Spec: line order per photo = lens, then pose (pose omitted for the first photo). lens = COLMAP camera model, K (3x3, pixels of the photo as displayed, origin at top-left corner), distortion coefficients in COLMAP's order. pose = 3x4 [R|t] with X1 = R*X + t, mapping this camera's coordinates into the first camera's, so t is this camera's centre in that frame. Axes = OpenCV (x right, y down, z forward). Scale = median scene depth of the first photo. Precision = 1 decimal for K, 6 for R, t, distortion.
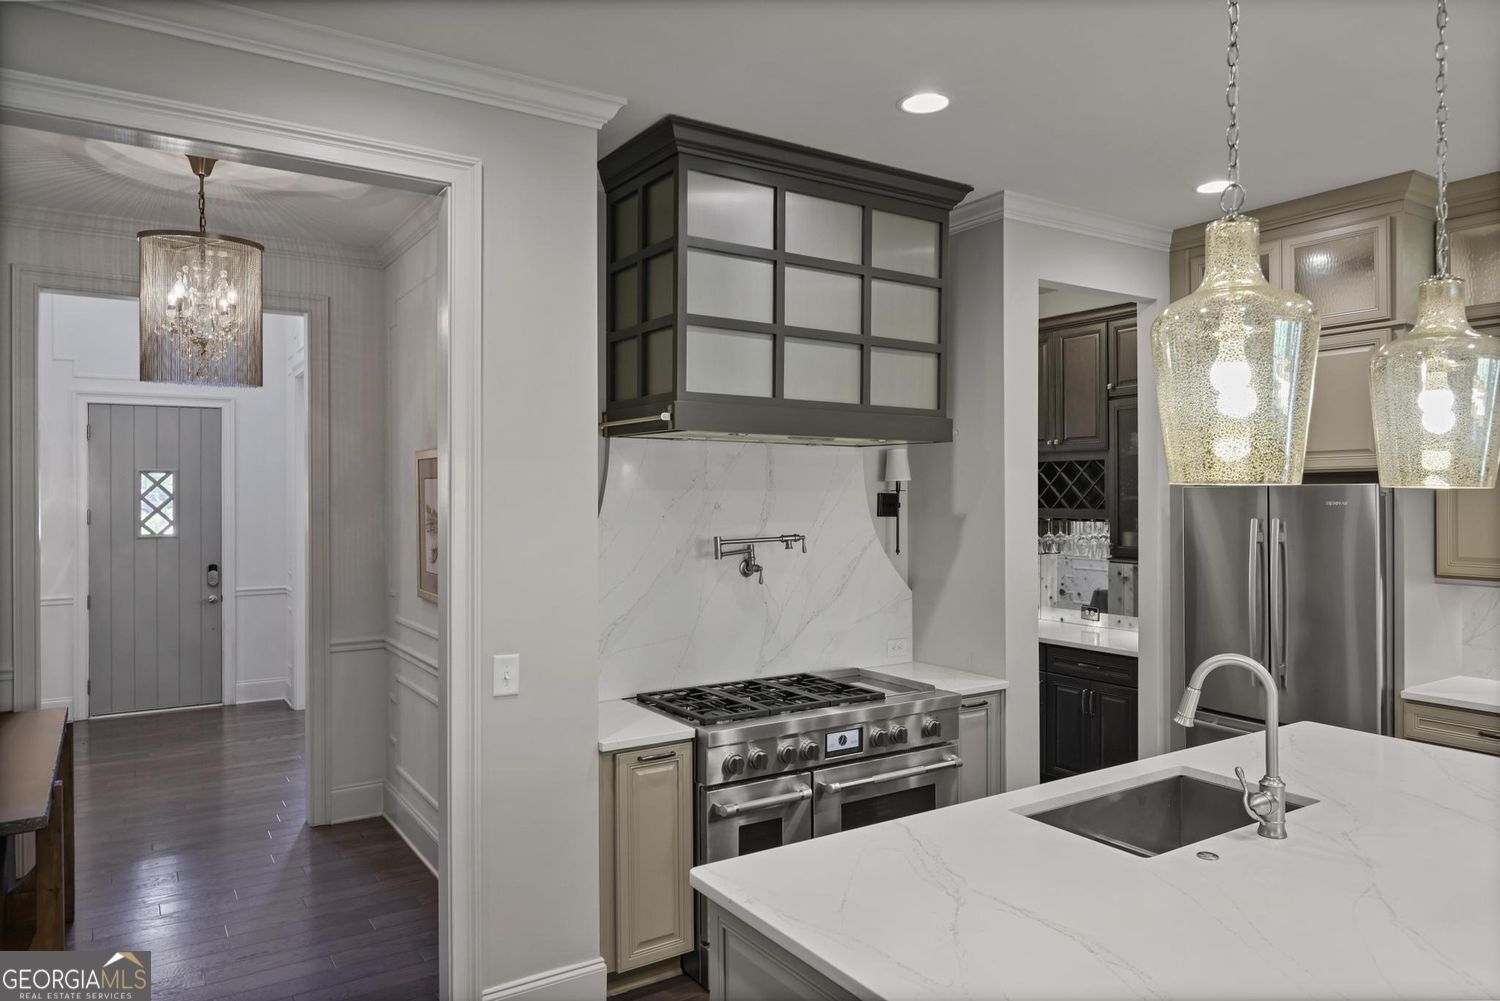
lens RADIAL K [[983.7, 0, 756.8], [0, 983.7, 498.0], [0, 0, 1]] dist [-0.006260, 0.010394]
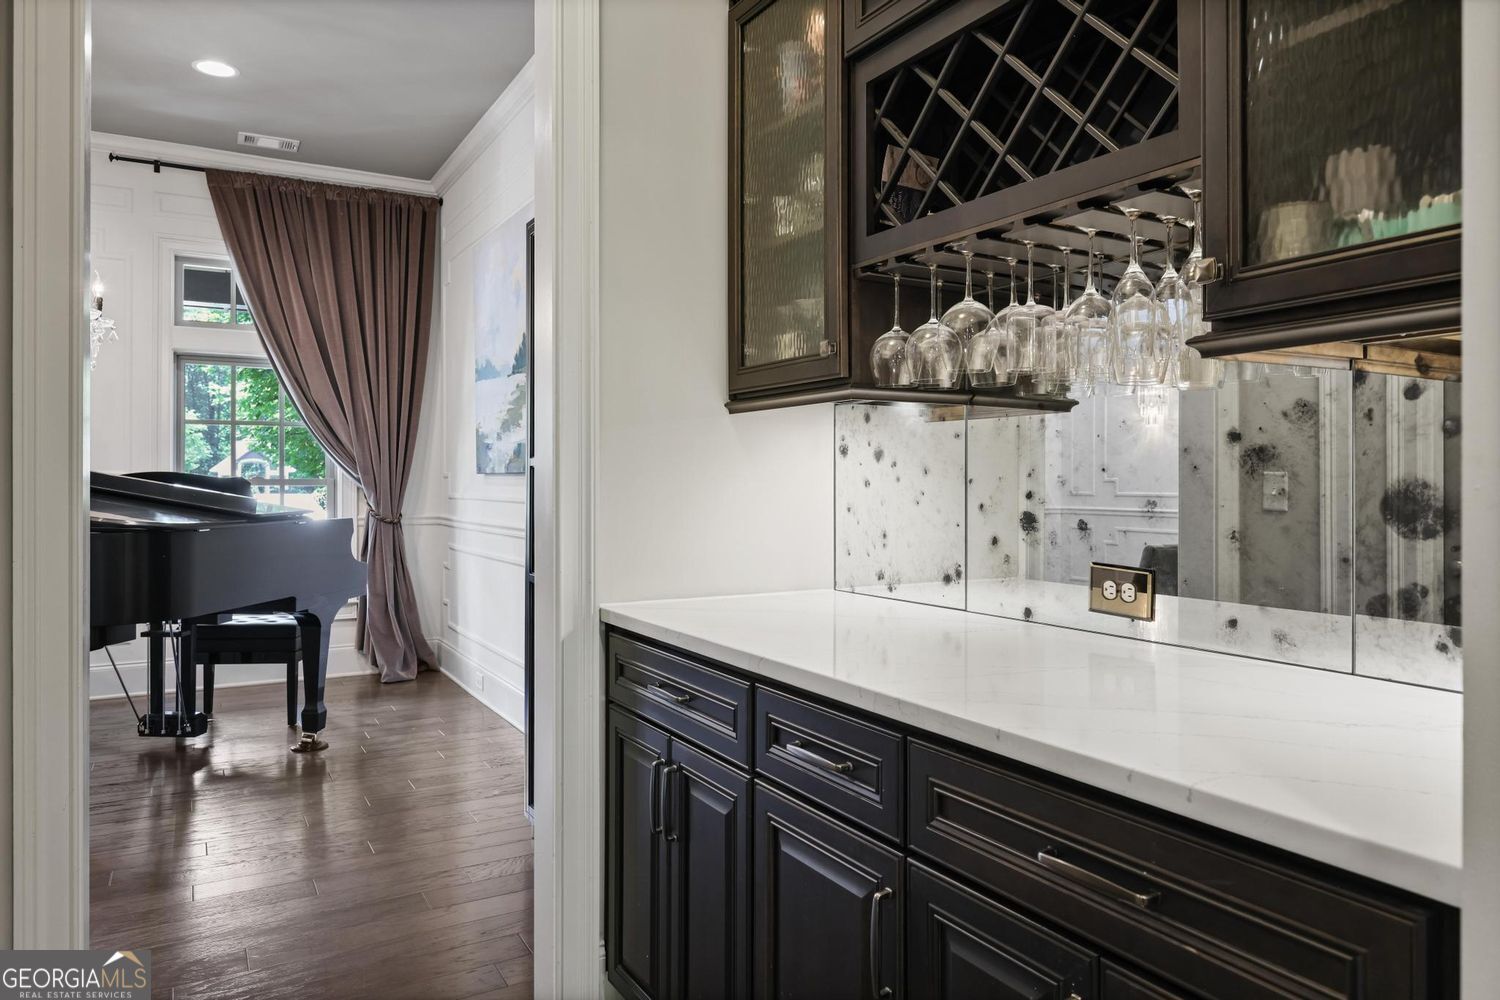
lens RADIAL K [[983.7, 0, 756.0], [0, 983.7, 492.0], [0, 0, 1]] dist [-0.006260, 0.010394]
pose [[0.998439, 0.001112, -0.055841, 0.306178], [-0.000555, 0.999950, 0.009999, 0.104566], [0.055849, -0.009952, 0.998390, 0.872093]]
